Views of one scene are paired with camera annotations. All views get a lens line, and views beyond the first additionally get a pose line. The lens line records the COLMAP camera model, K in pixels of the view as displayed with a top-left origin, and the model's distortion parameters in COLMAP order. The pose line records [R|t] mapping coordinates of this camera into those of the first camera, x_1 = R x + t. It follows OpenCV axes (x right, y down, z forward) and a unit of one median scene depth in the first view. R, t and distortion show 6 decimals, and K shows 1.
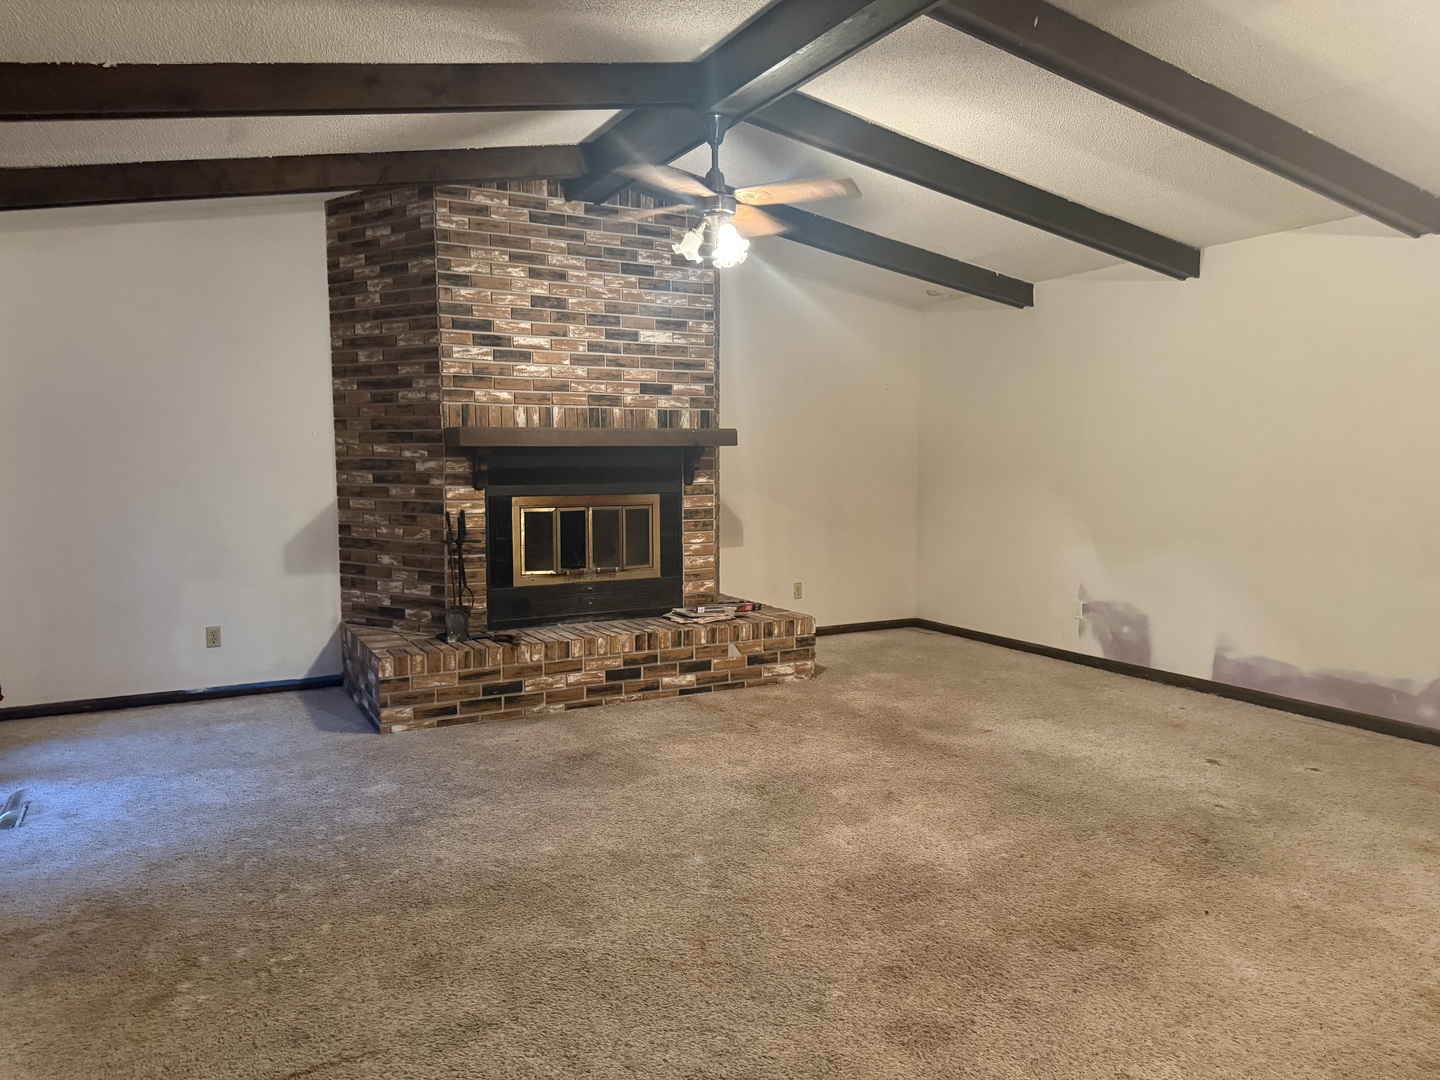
lens RADIAL K [[1014.4, 0, 718.2], [0, 1014.4, 562.1], [0, 0, 1]] dist [0.122553, -0.191563]
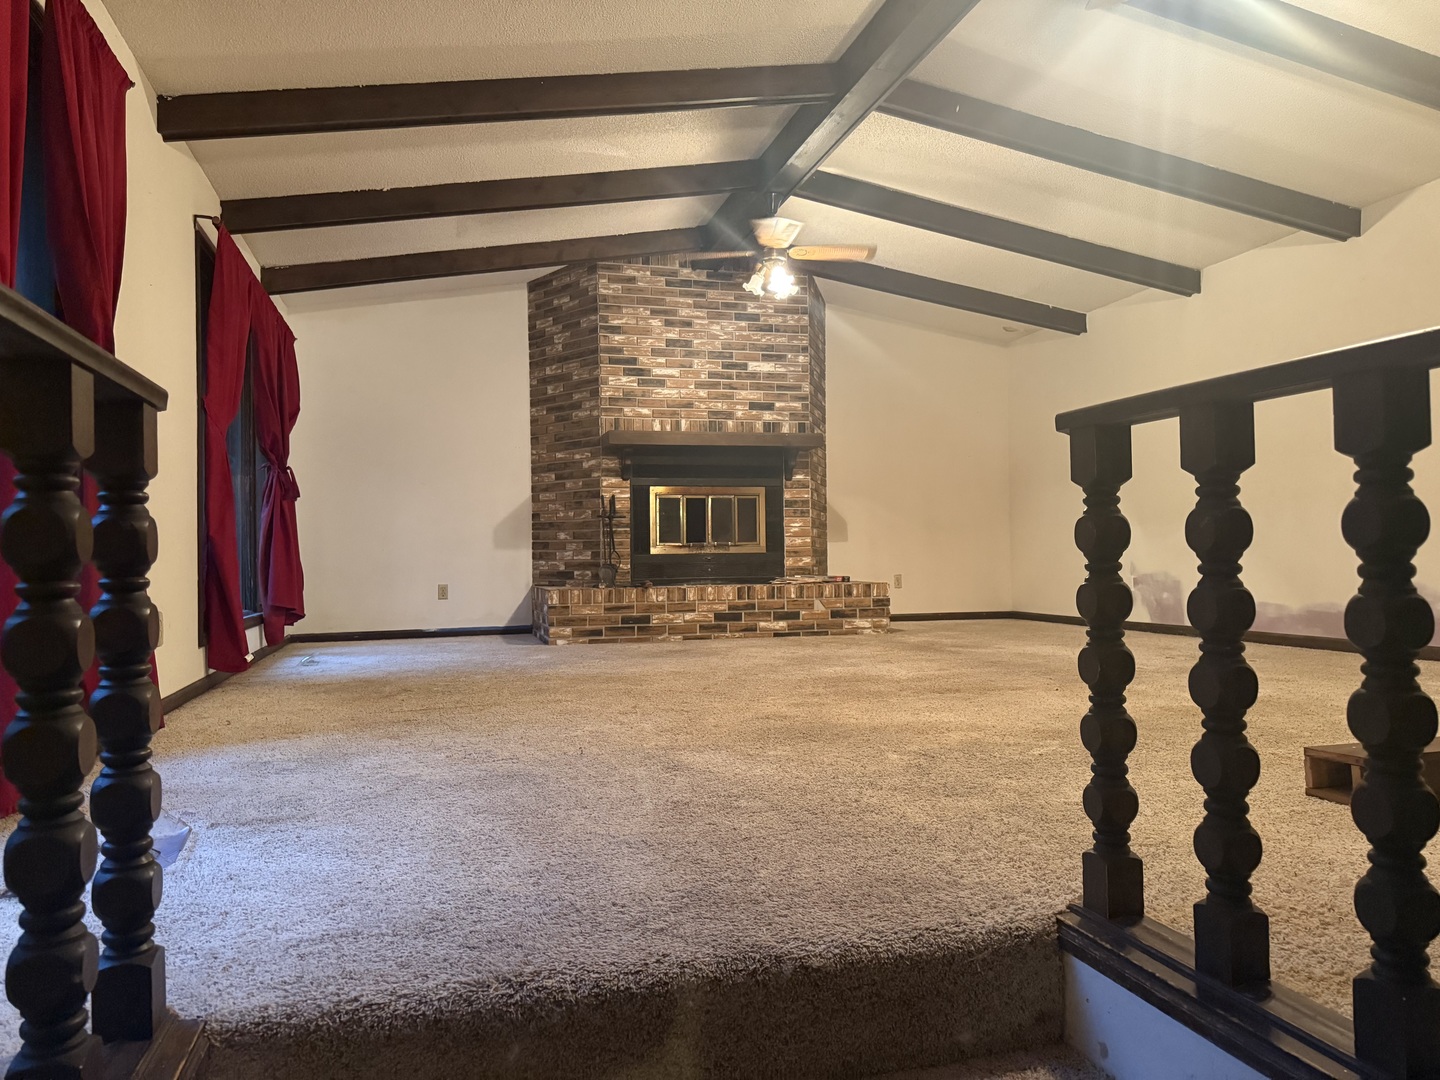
lens RADIAL K [[1014.4, 0, 718.2], [0, 1014.4, 562.1], [0, 0, 1]] dist [0.122553, -0.191563]
pose [[0.976465, -0.009554, -0.215464, 0.170927], [-0.011205, 0.995422, -0.094915, 0.159675], [0.215384, 0.095096, 0.971888, -0.268260]]
